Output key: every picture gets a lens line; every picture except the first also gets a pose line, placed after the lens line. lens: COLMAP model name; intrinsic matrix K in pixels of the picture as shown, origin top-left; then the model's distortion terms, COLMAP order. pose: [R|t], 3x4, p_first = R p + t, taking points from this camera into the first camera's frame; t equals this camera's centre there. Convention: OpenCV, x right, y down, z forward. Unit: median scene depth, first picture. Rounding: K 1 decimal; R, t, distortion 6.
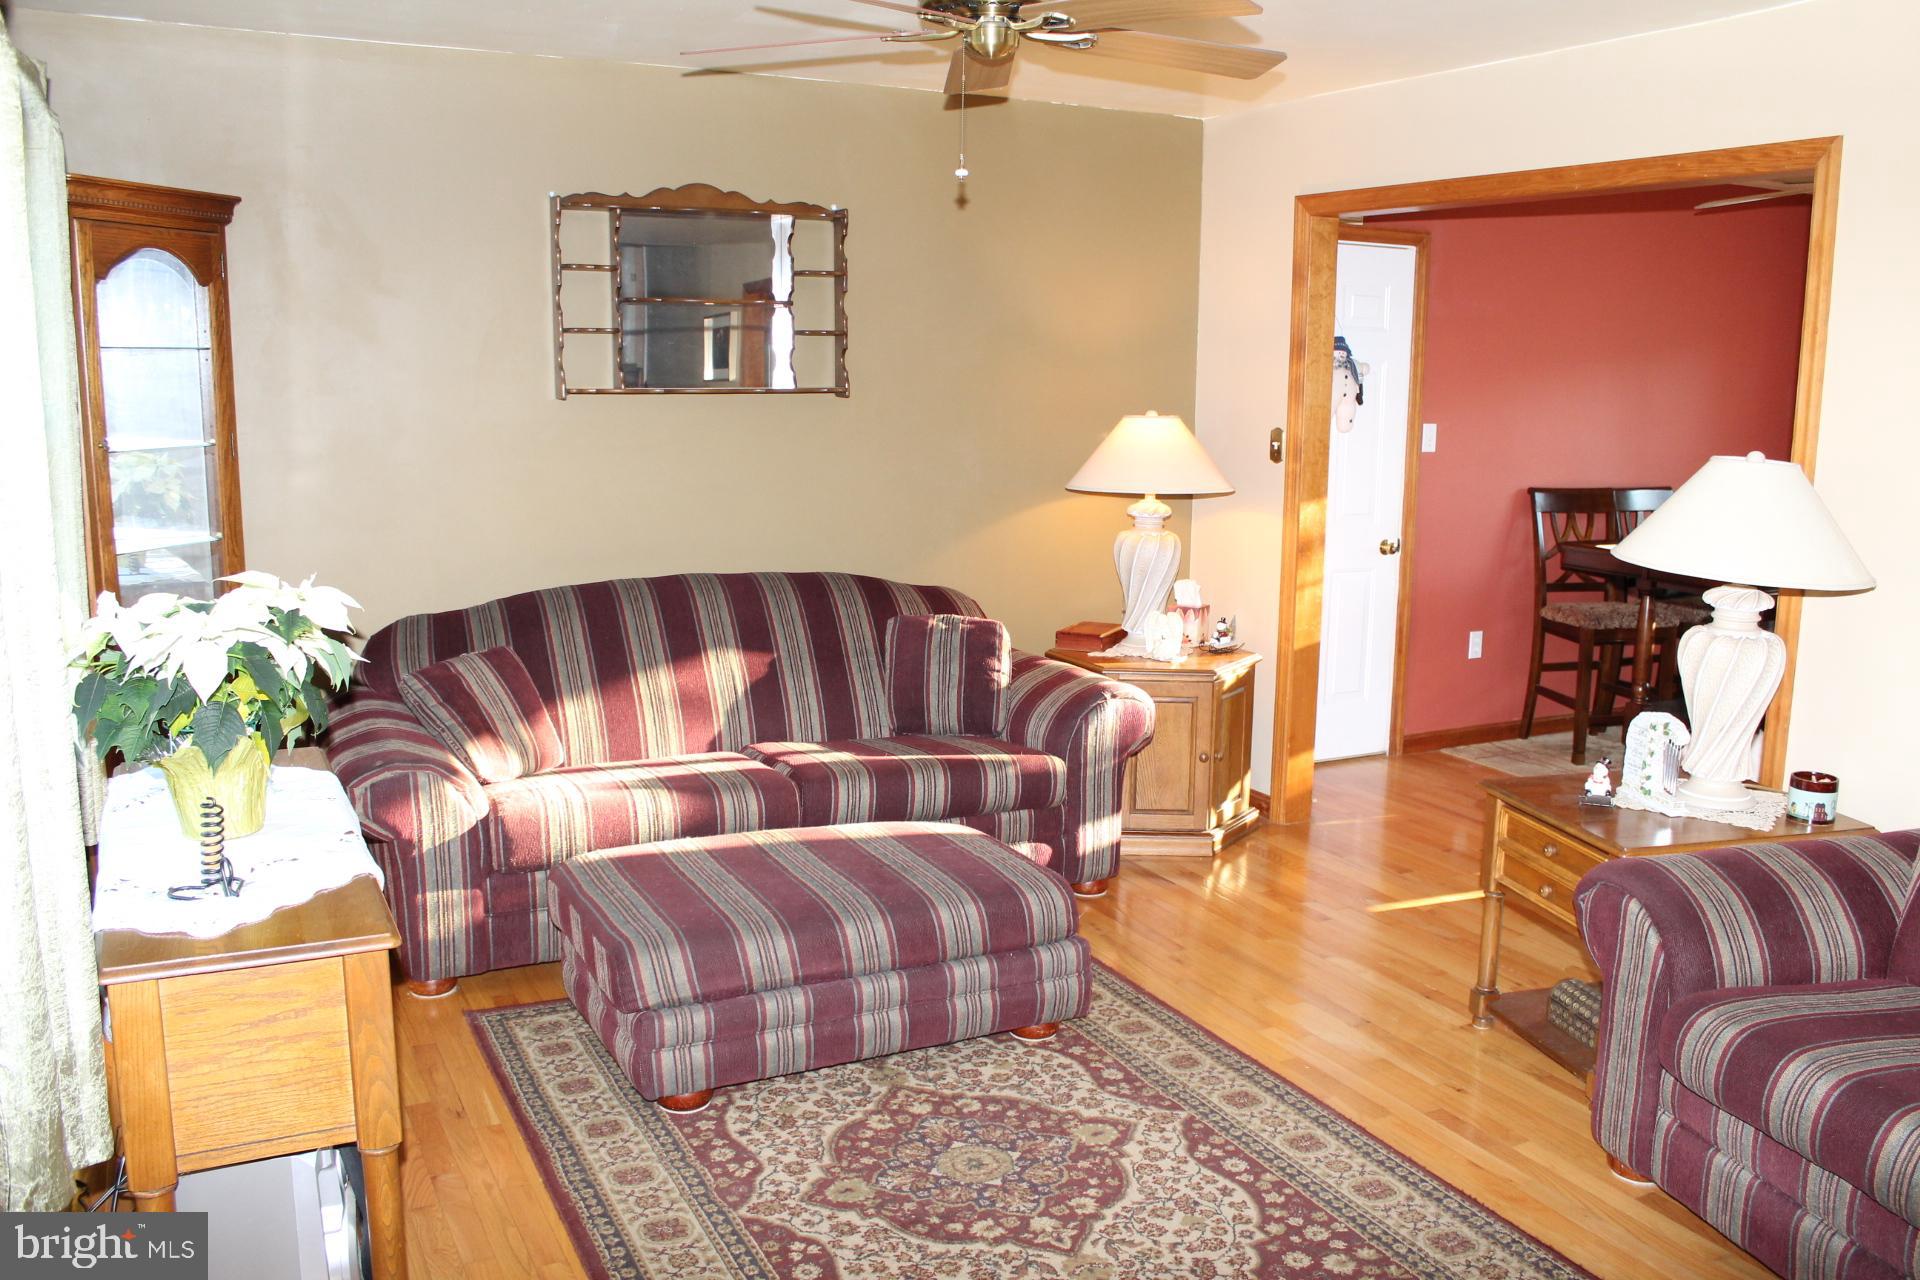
lens RADIAL K [[1615.0, 0, 979.9], [0, 1615.0, 642.0], [0, 0, 1]] dist [-0.159203, 0.148877]
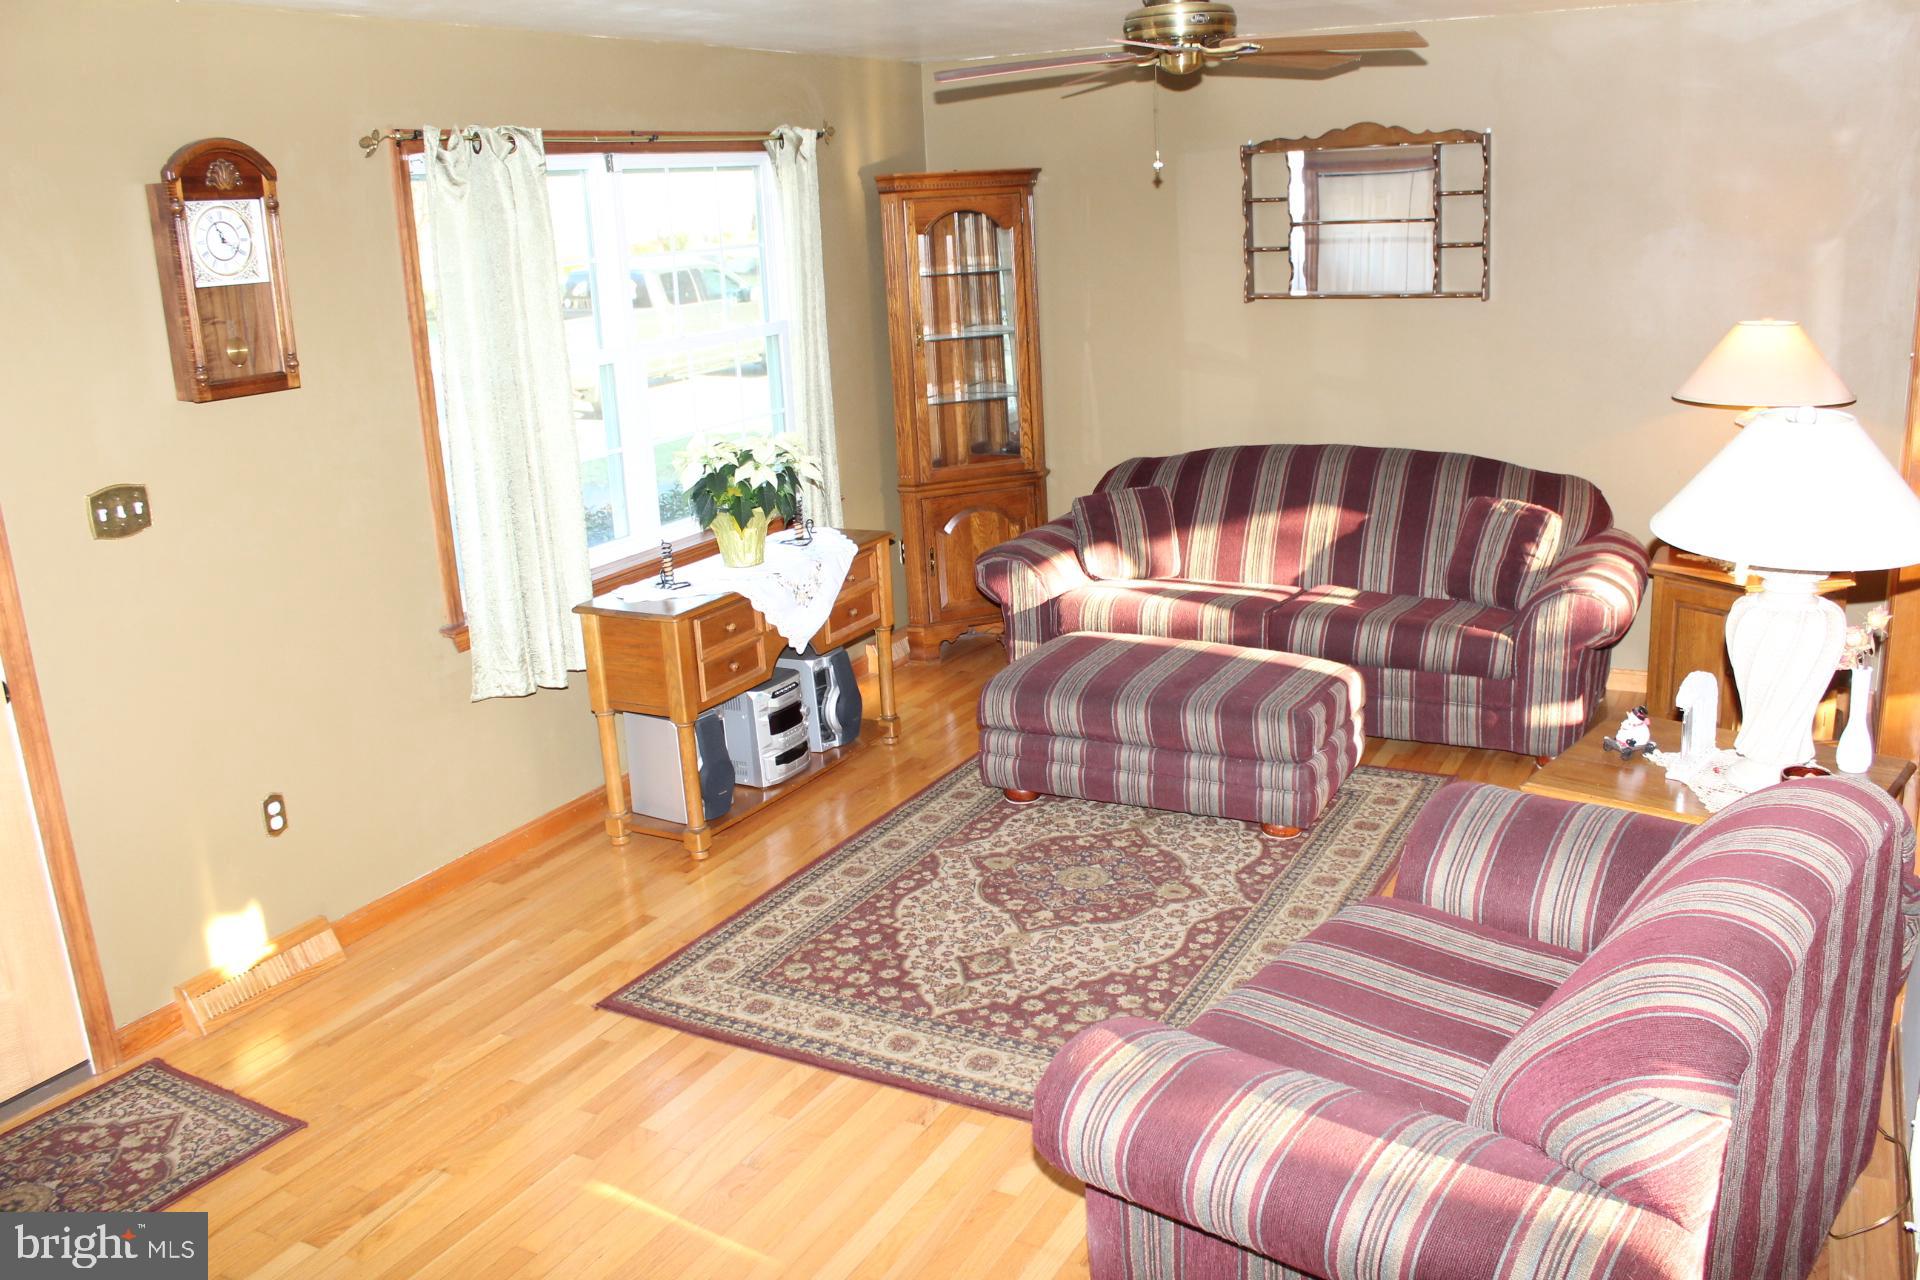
lens RADIAL K [[1615.0, 0, 979.9], [0, 1615.0, 642.0], [0, 0, 1]] dist [-0.159203, 0.148877]
pose [[0.568487, 0.179804, -0.802803, 1.061708], [-0.083777, 0.983404, 0.160928, -0.104511], [0.818416, -0.024230, 0.574116, 0.098964]]
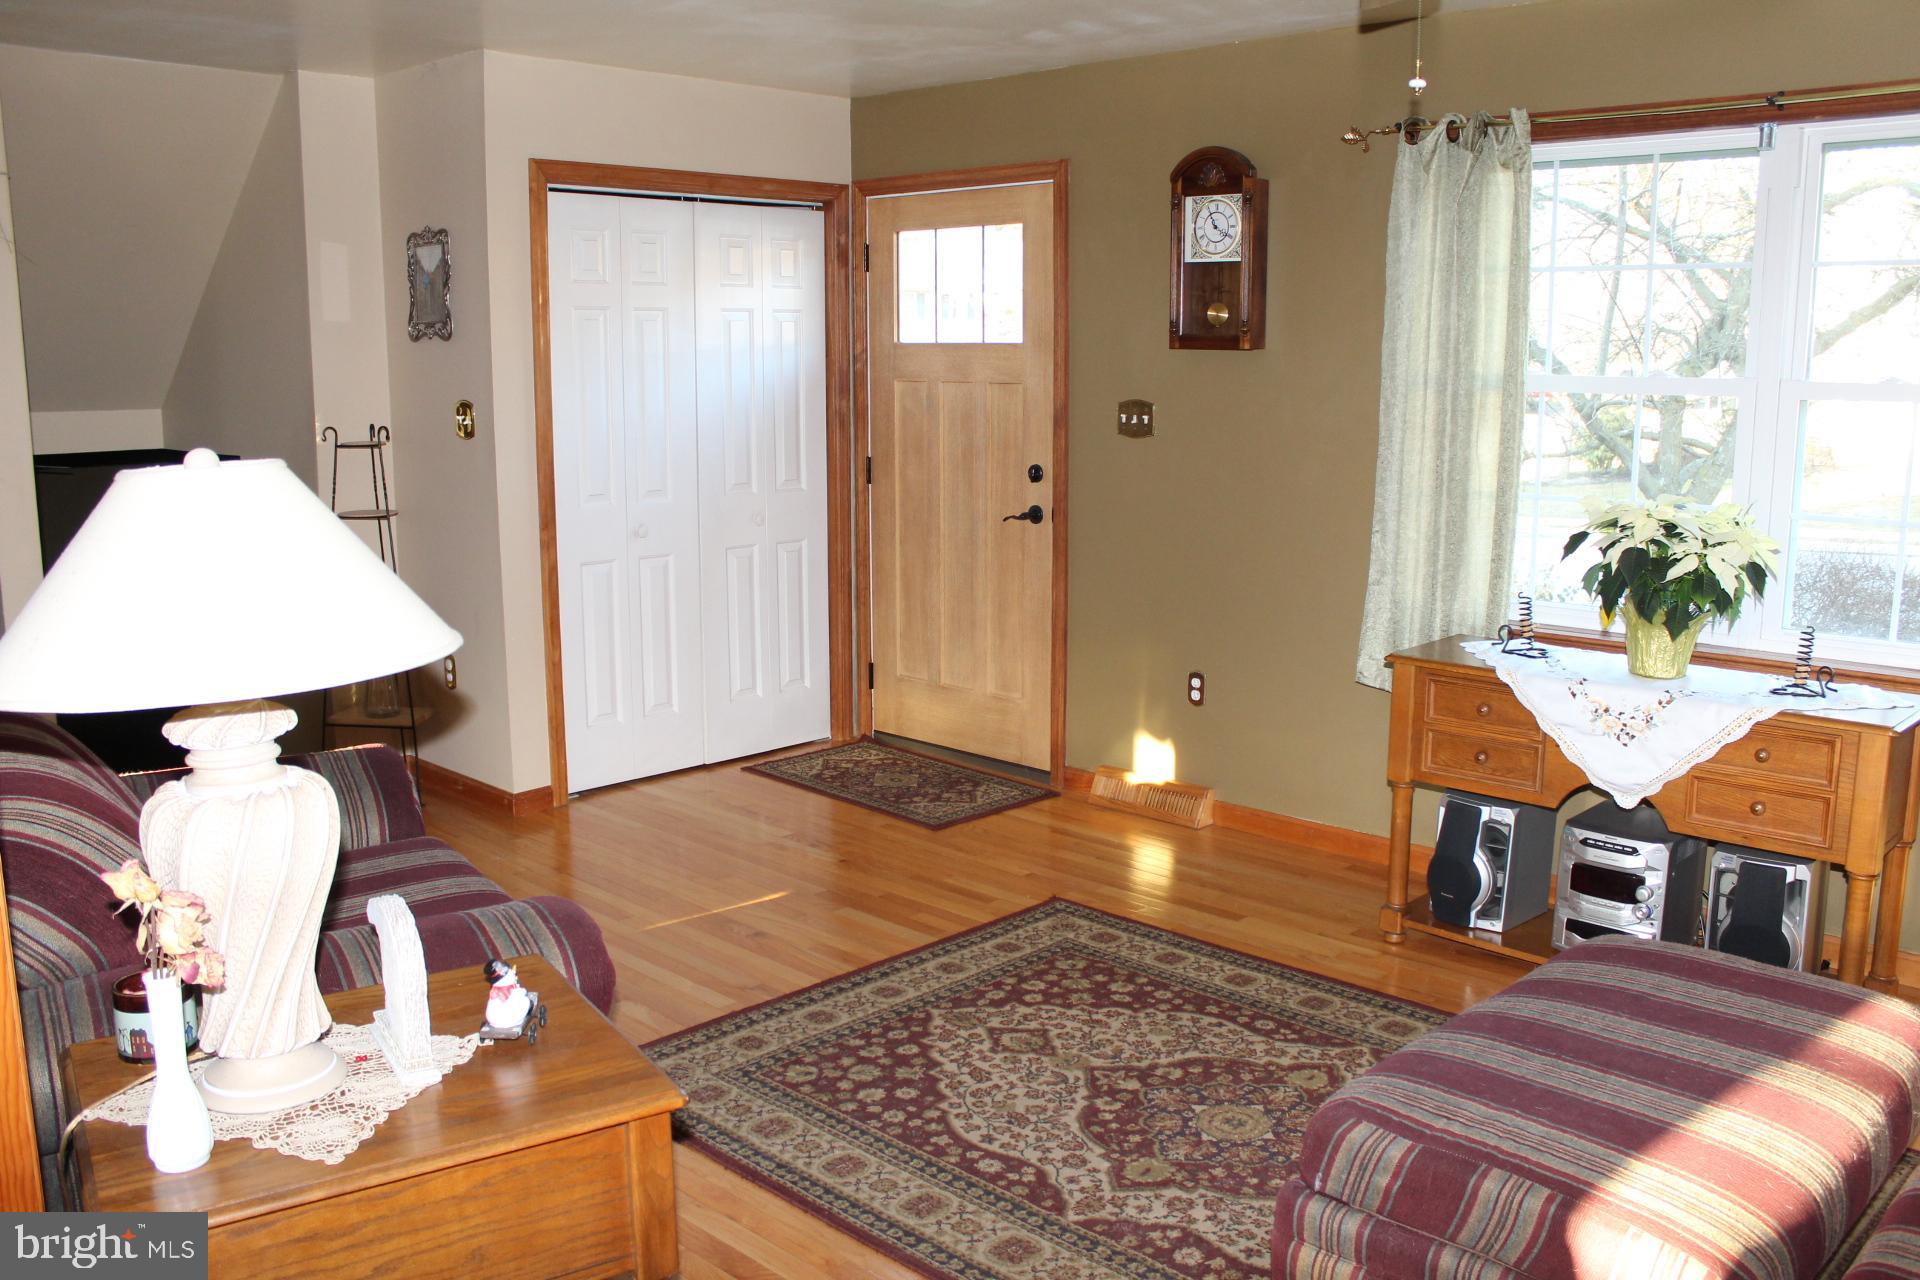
lens RADIAL K [[1615.0, 0, 979.9], [0, 1615.0, 642.0], [0, 0, 1]] dist [-0.159203, 0.148877]
pose [[-0.944629, 0.045216, -0.325010, 0.459785], [-0.067959, 0.942029, 0.328577, -0.276879], [0.321026, 0.332470, -0.886795, 1.730260]]
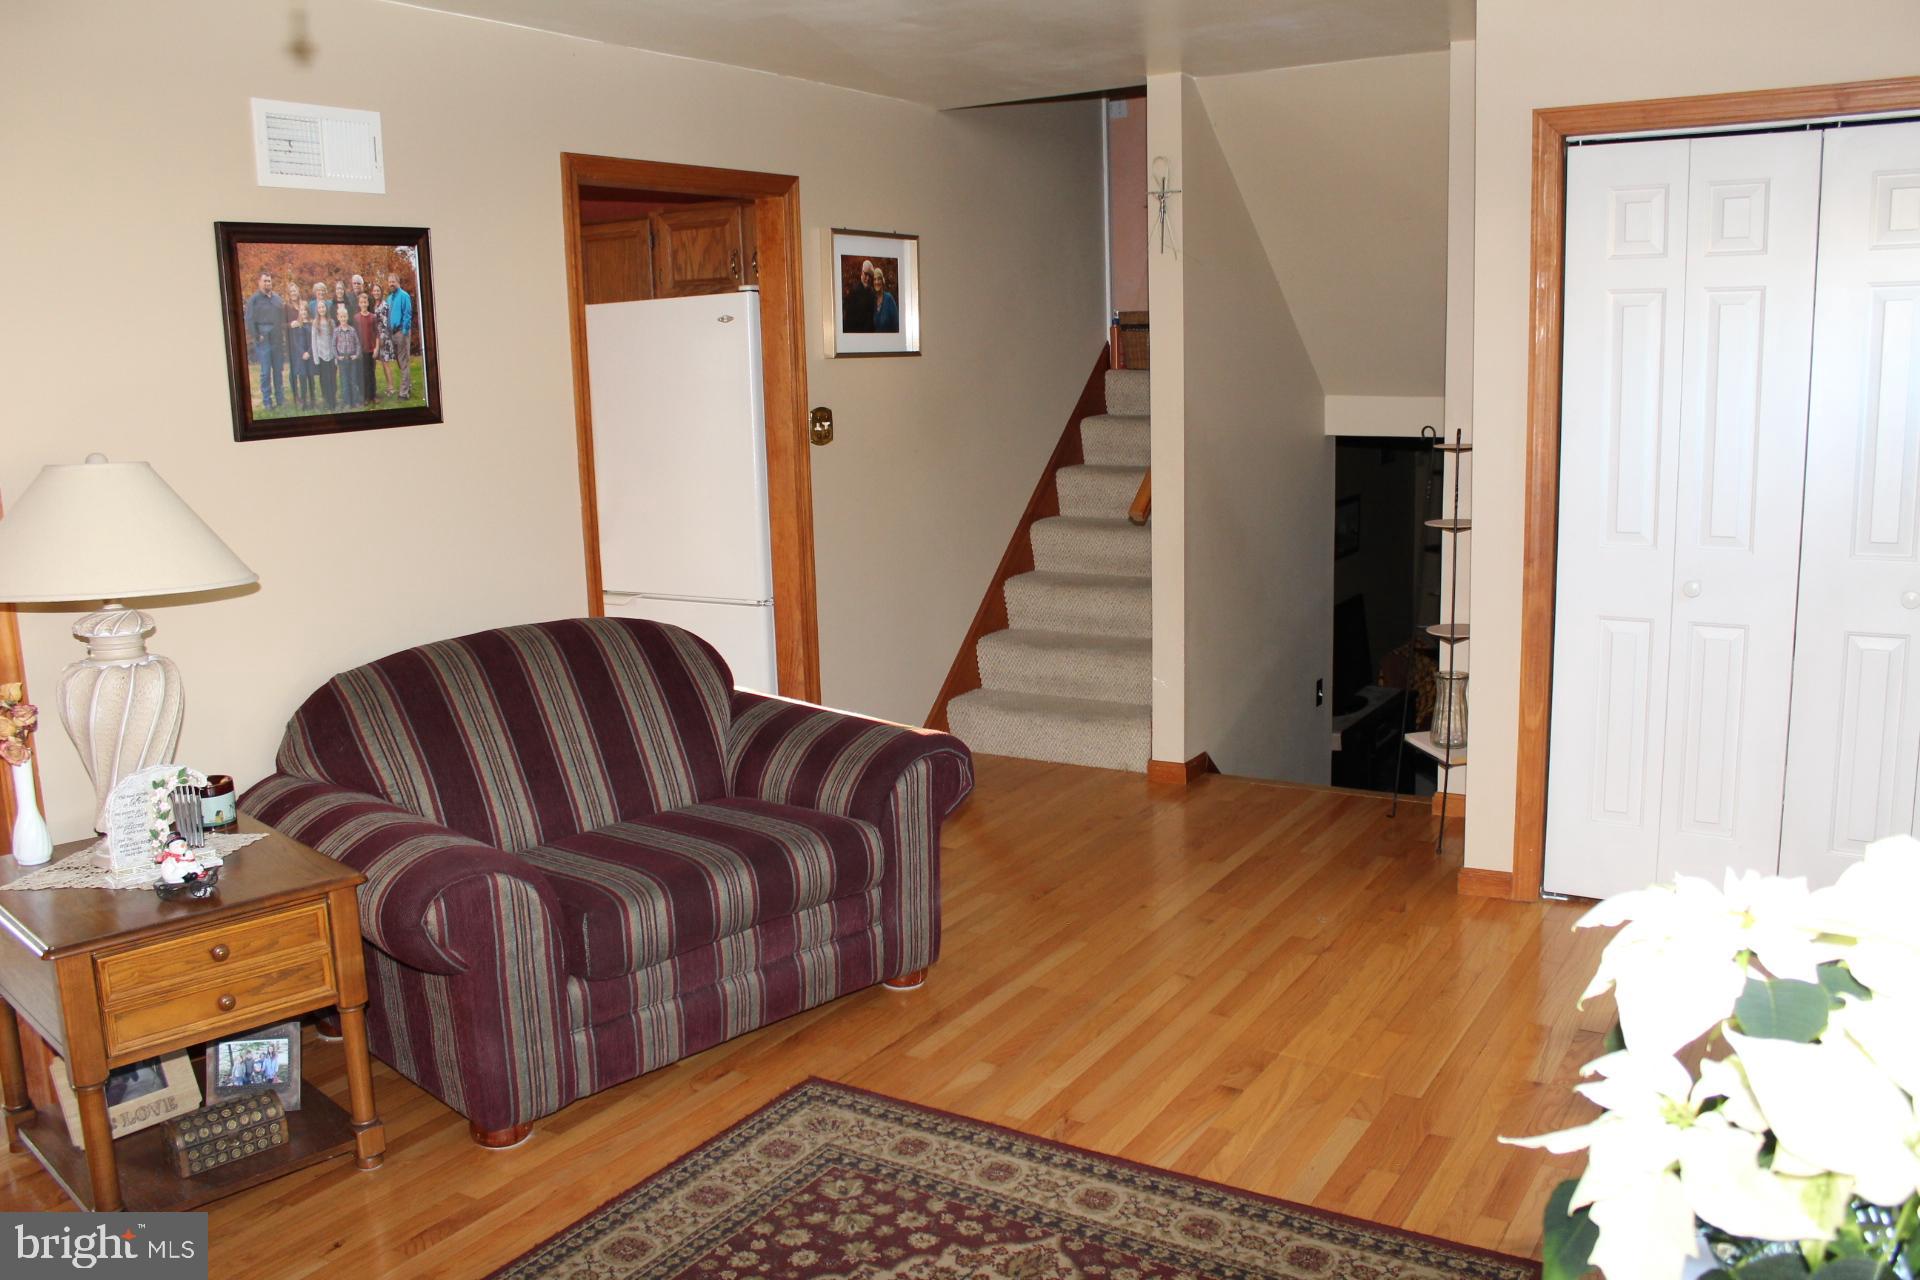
lens RADIAL K [[1615.0, 0, 979.9], [0, 1615.0, 642.0], [0, 0, 1]] dist [-0.159203, 0.148877]
pose [[-0.517497, -0.155645, 0.841411, -0.553386], [0.164676, 0.946821, 0.276425, -0.199963], [-0.839690, 0.281609, -0.464346, 1.114310]]
